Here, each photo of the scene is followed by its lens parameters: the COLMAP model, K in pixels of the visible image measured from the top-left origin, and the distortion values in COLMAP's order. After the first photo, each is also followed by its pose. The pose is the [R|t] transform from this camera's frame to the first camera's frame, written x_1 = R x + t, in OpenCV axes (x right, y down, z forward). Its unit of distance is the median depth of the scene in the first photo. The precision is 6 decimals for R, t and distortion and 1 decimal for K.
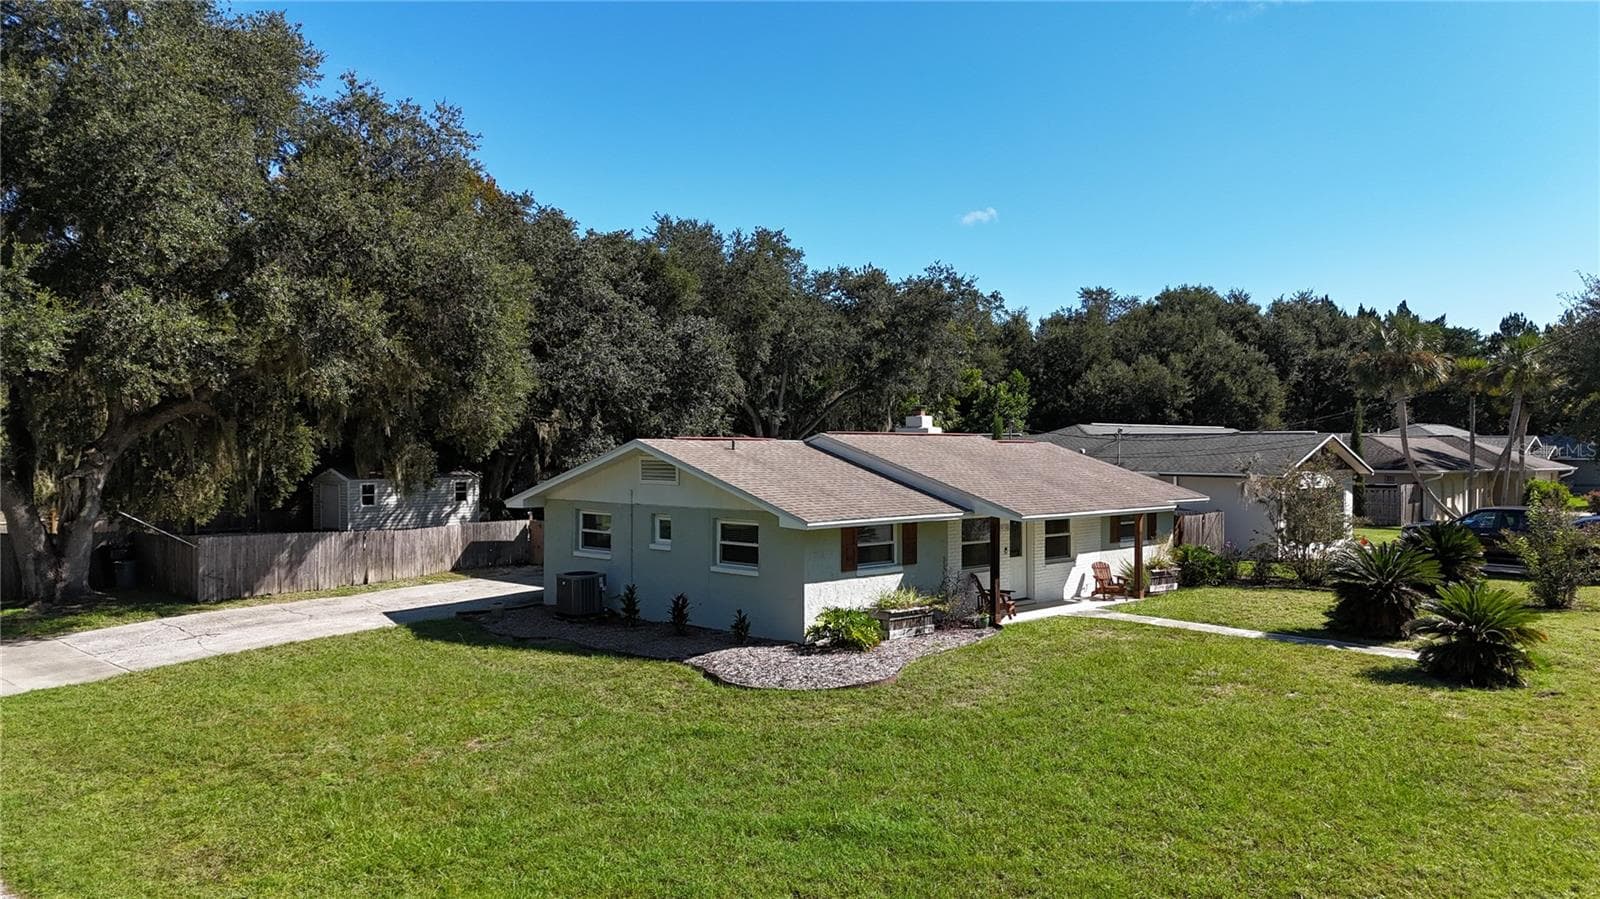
lens RADIAL K [[1163.9, 0, 800.0], [0, 1163.9, 449.5], [0, 0, 1]] dist [0.078295, -0.084892]
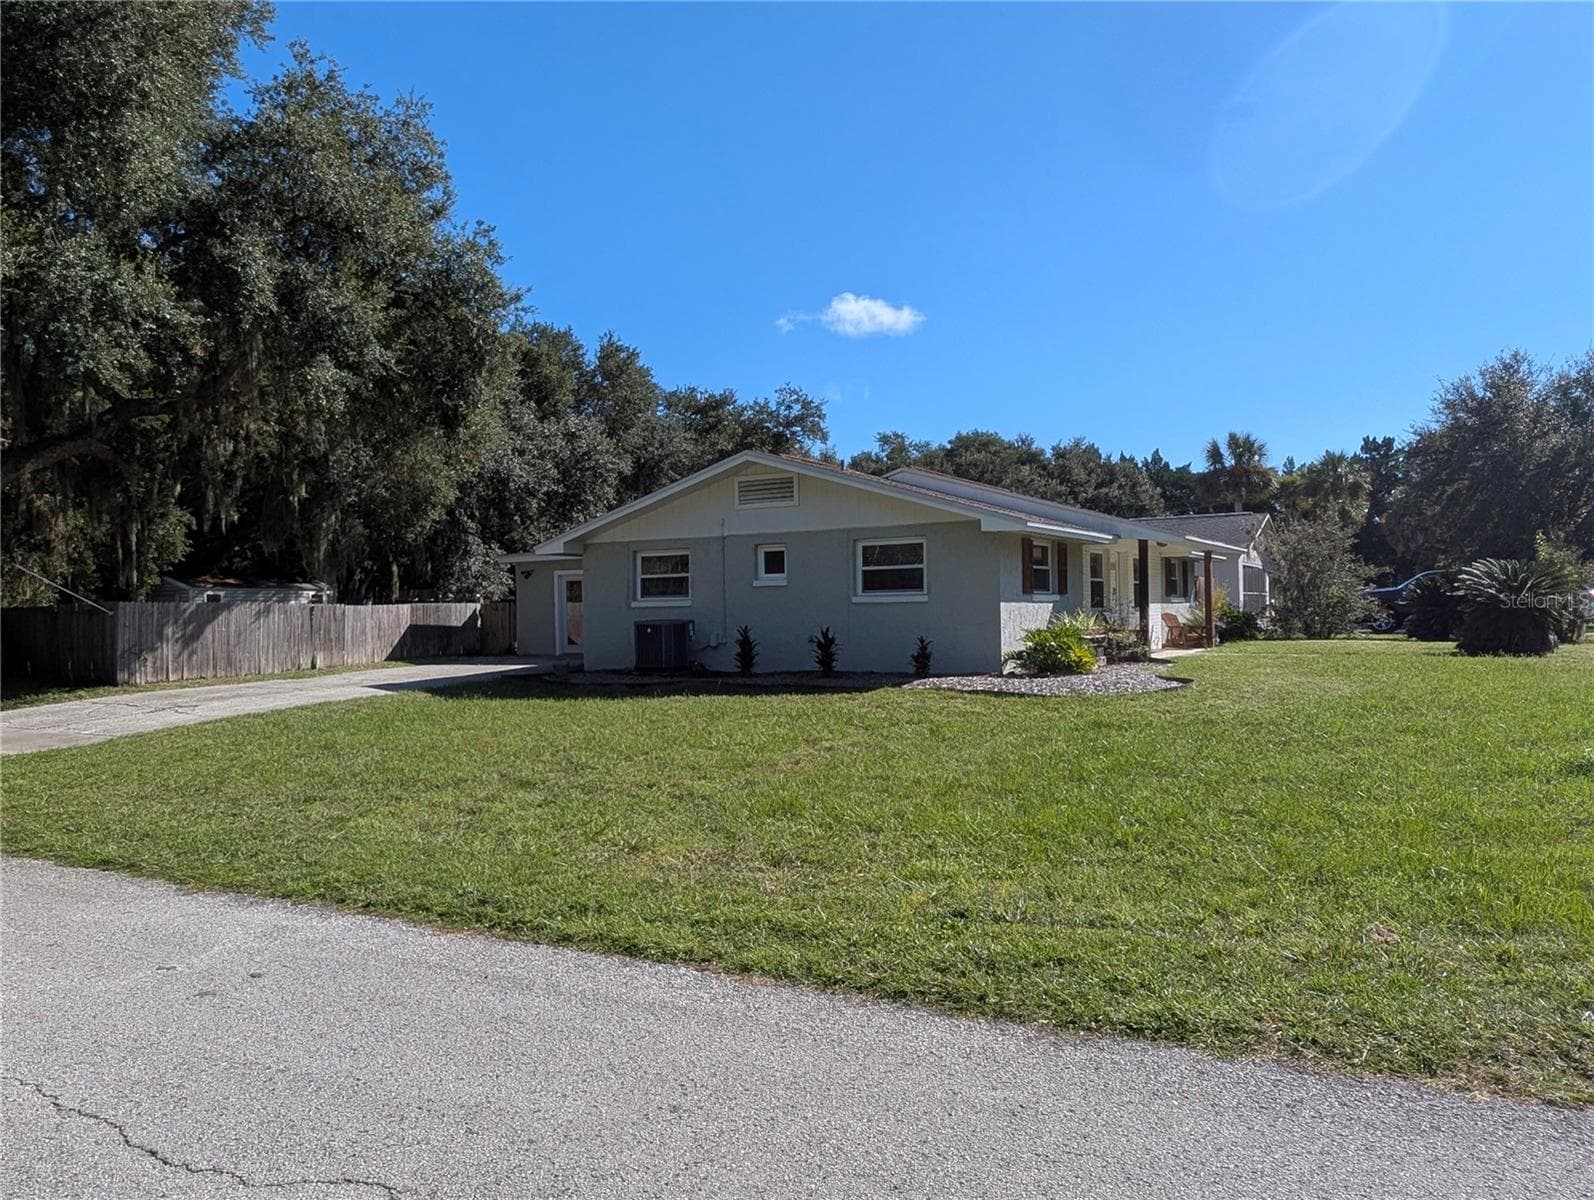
lens RADIAL K [[1116.4, 0, 797.0], [0, 1116.4, 600.0], [0, 0, 1]] dist [-0.008634, -0.002185]
pose [[0.972385, -0.013612, 0.232985, -0.248668], [0.017232, 0.999760, -0.013511, 0.092603], [-0.232745, 0.017153, 0.972386, 0.187062]]
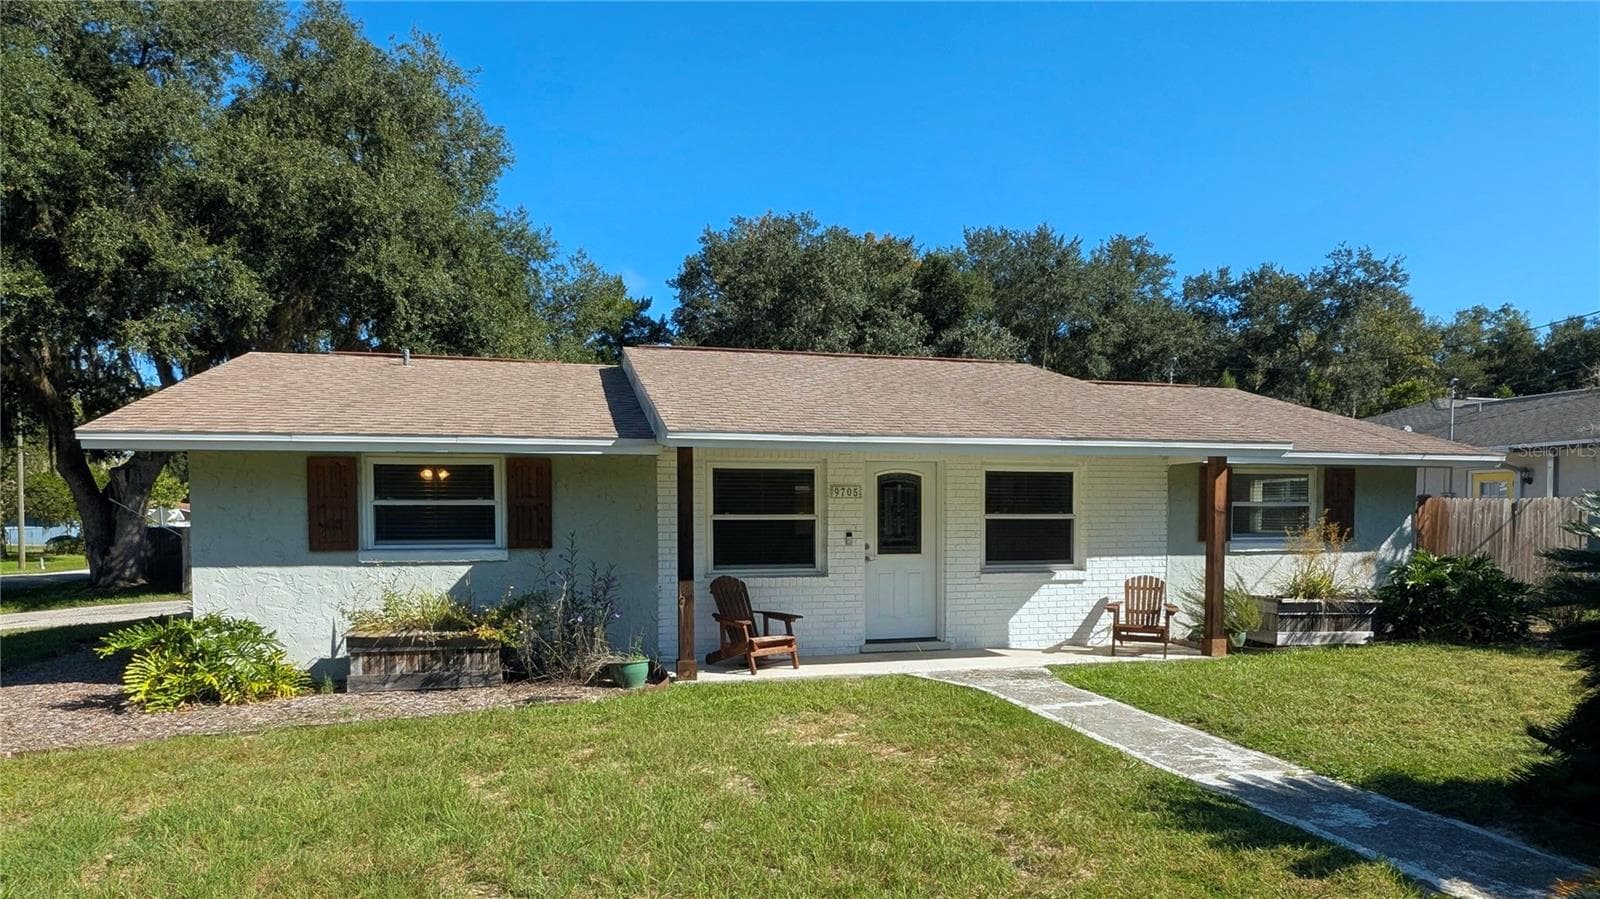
lens RADIAL K [[956.2, 0, 806.1], [0, 956.2, 558.8], [0, 0, 1]] dist [0.003011, -0.002381]
pose [[0.862287, 0.015834, -0.506173, 0.335999], [0.004243, 0.999250, 0.038488, 0.073194], [0.506402, -0.035336, 0.861573, 0.589052]]
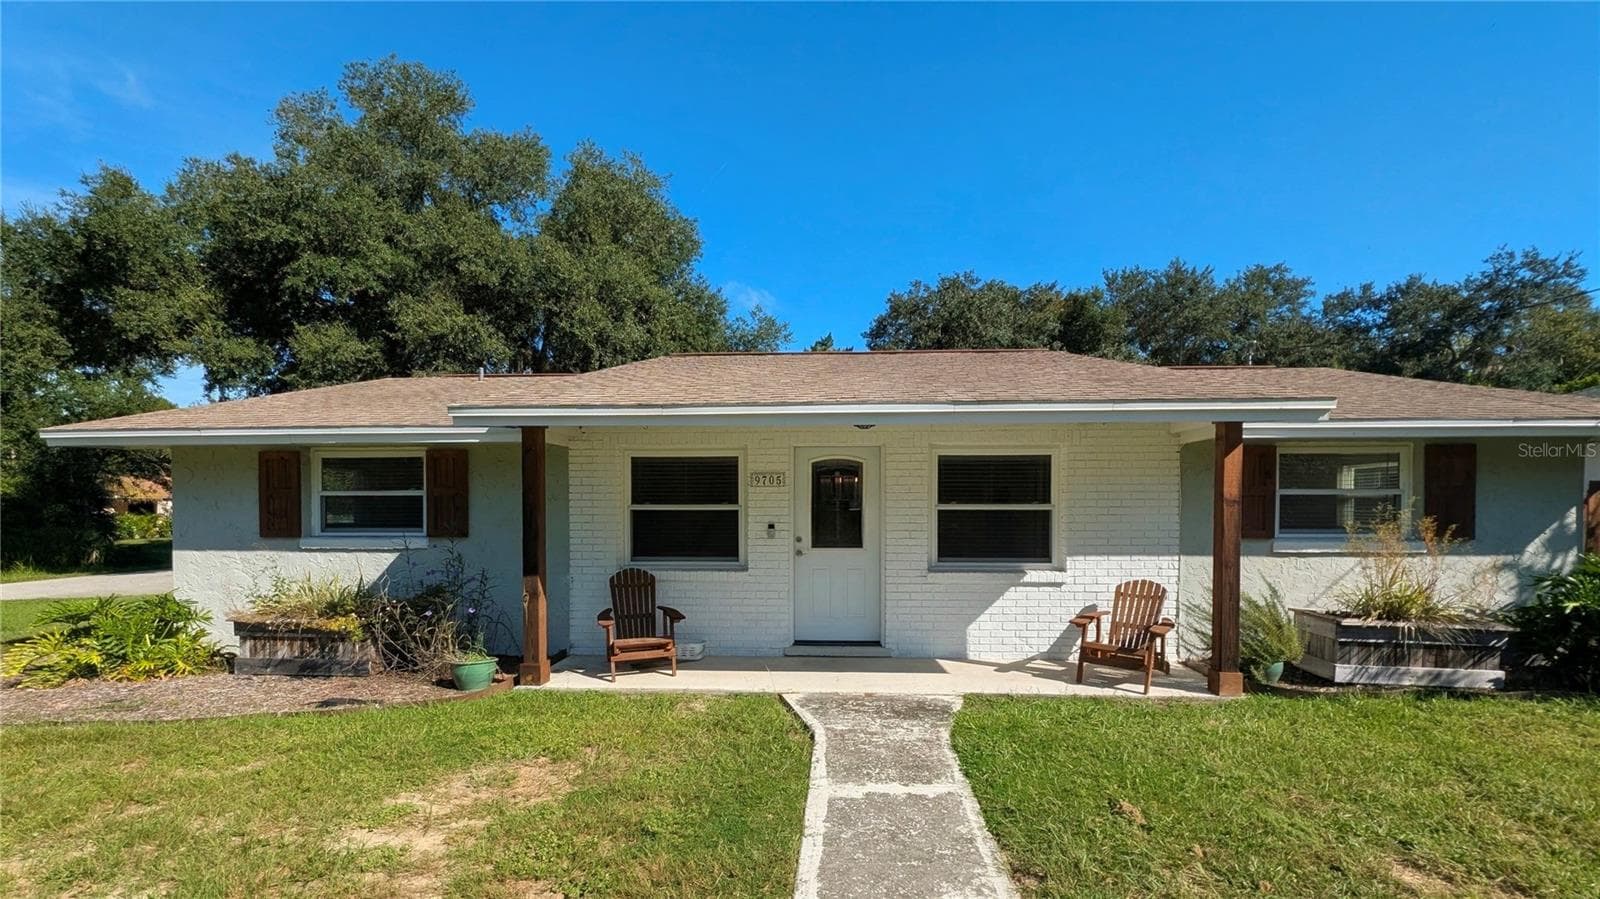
lens RADIAL K [[660.1, 0, 805.1], [0, 660.1, 521.5], [0, 0, 1]] dist [0.002173, -0.000579]
pose [[0.665737, 0.009652, -0.746124, 0.346281], [0.000462, 0.999911, 0.013348, 0.073258], [0.746186, -0.009231, 0.665673, 0.769586]]
